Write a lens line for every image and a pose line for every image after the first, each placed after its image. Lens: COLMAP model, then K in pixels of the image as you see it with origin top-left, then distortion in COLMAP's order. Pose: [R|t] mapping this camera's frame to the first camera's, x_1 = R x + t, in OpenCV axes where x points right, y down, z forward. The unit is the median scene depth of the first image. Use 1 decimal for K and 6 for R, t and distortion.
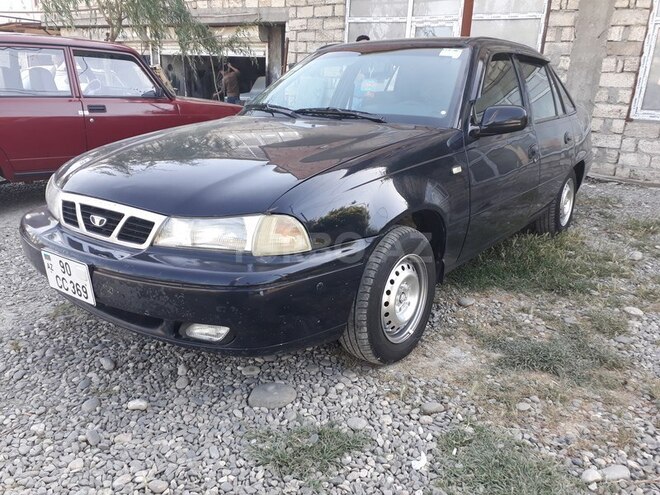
lens RADIAL K [[531.1, 0, 335.2], [0, 531.1, 245.2], [0, 0, 1]] dist [0.062735, -0.070056]
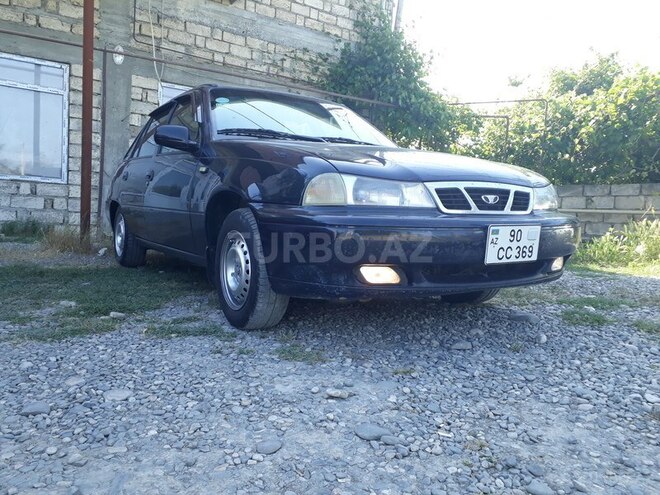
lens RADIAL K [[531.1, 0, 326.4], [0, 531.1, 248.5], [0, 0, 1]] dist [0.062735, -0.070056]
pose [[0.358769, -0.082993, 0.929730, -1.310144], [0.244978, 0.969496, -0.007991, -0.015966], [-0.900706, 0.230631, 0.368156, 0.729715]]
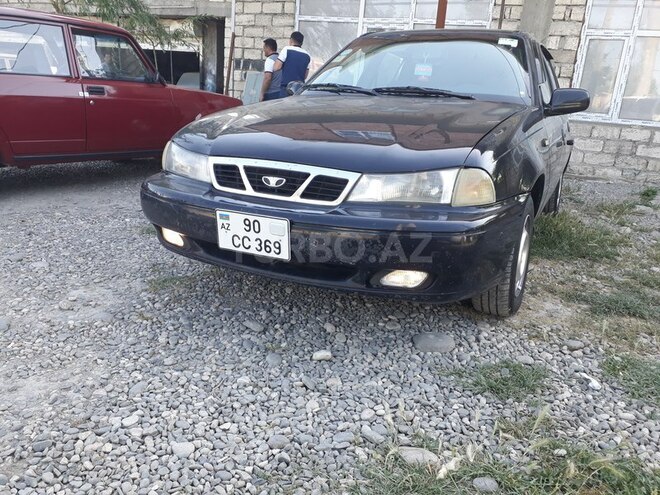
lens RADIAL K [[531.1, 0, 332.3], [0, 531.1, 245.4], [0, 0, 1]] dist [0.062735, -0.070056]
pose [[0.982663, -0.021233, 0.184184, -0.414706], [0.022757, 0.999722, -0.006166, 0.068813], [-0.184001, 0.010250, 0.982873, -0.020810]]
